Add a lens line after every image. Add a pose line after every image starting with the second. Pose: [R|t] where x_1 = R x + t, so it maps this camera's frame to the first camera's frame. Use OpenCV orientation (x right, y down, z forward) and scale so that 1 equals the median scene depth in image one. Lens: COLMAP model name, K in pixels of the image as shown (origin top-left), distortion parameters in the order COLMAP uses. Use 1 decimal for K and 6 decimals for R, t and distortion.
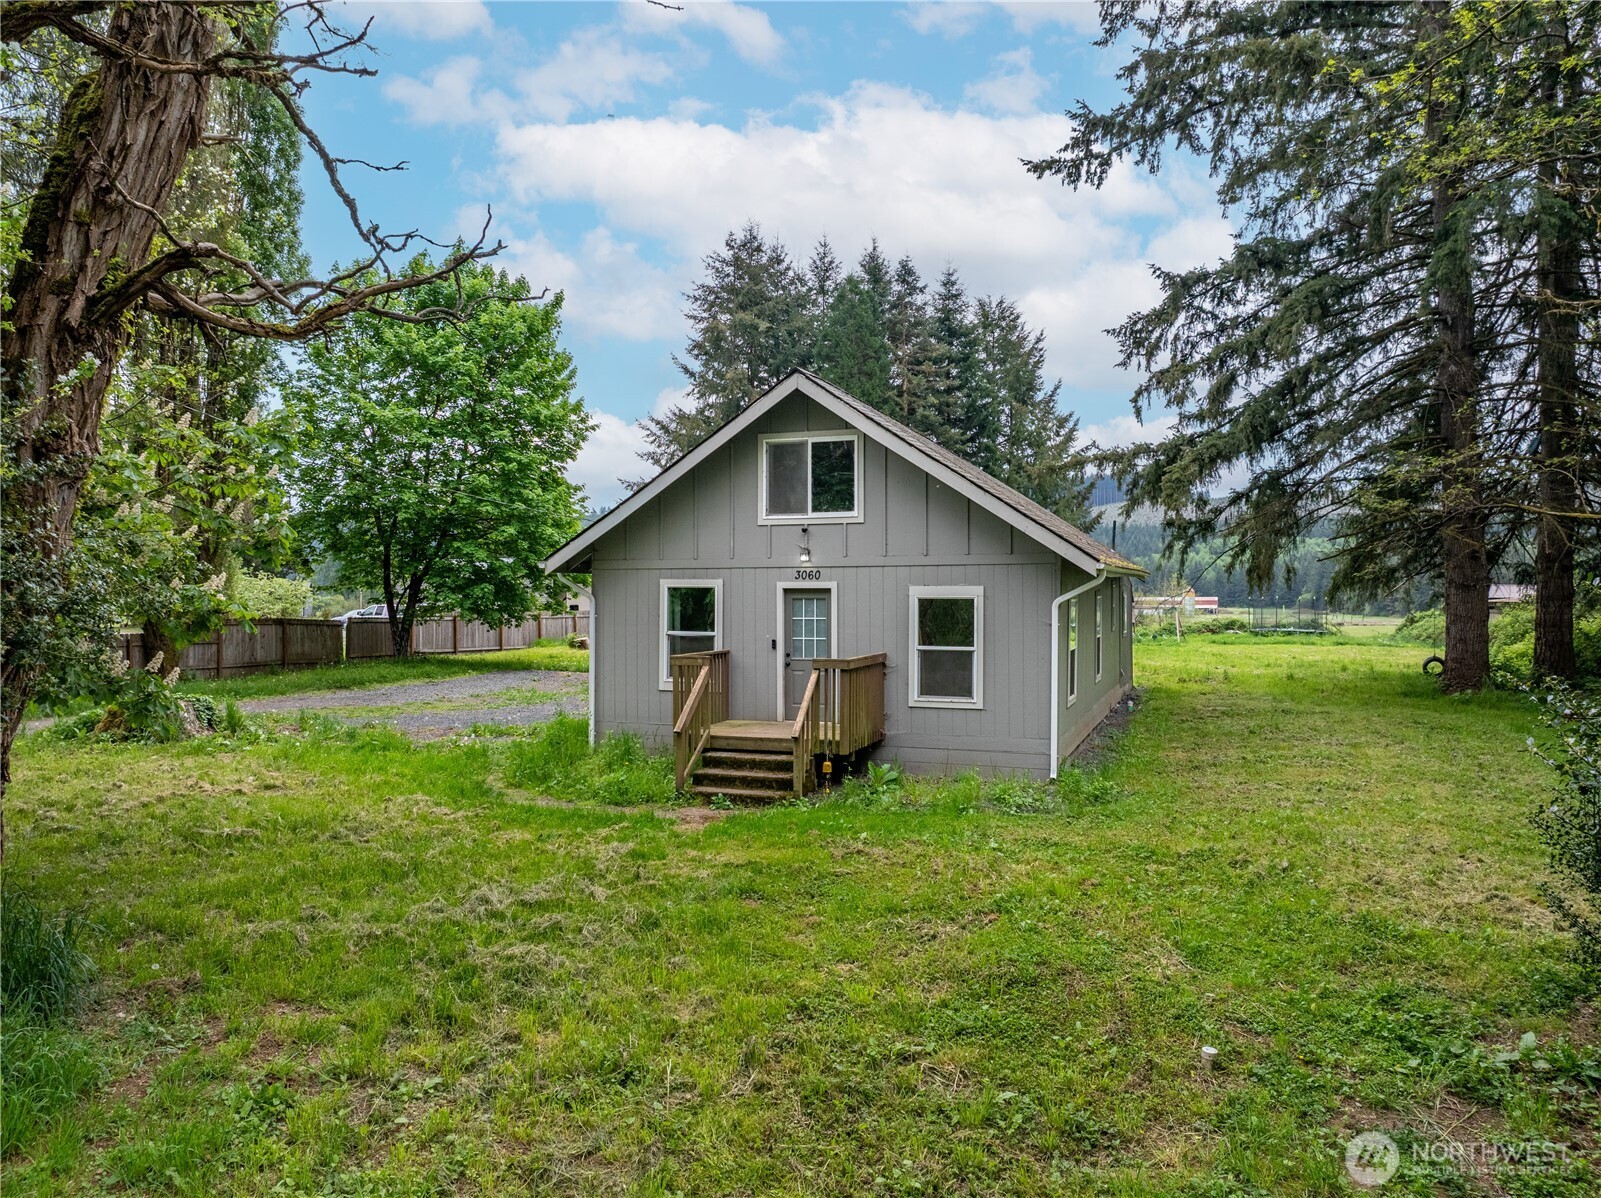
lens RADIAL K [[1124.5, 0, 801.0], [0, 1124.5, 598.6], [0, 0, 1]] dist [-0.050669, 0.012805]
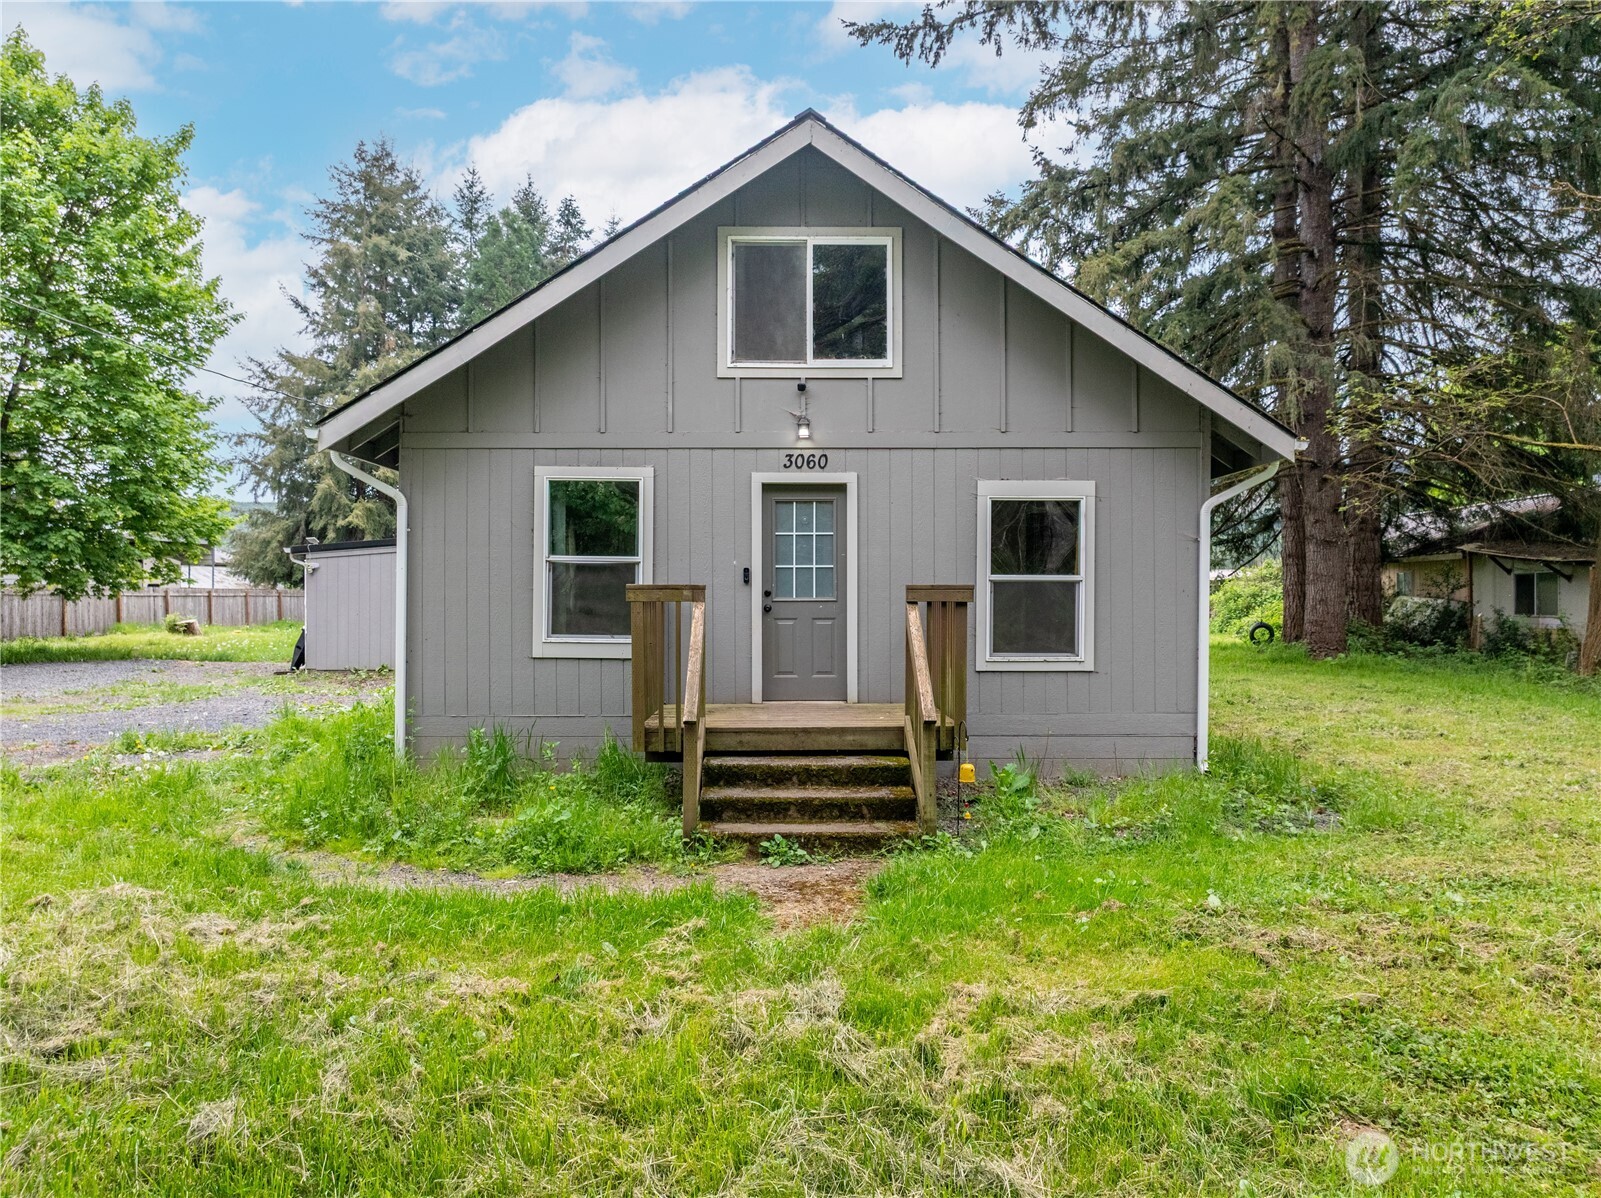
lens RADIAL K [[1124.5, 0, 798.3], [0, 1124.5, 595.9], [0, 0, 1]] dist [-0.050669, 0.012805]
pose [[0.932529, 0.001547, 0.361093, -0.212665], [-0.000680, 0.999997, -0.002527, 0.052433], [-0.361096, 0.002111, 0.932526, 0.422707]]
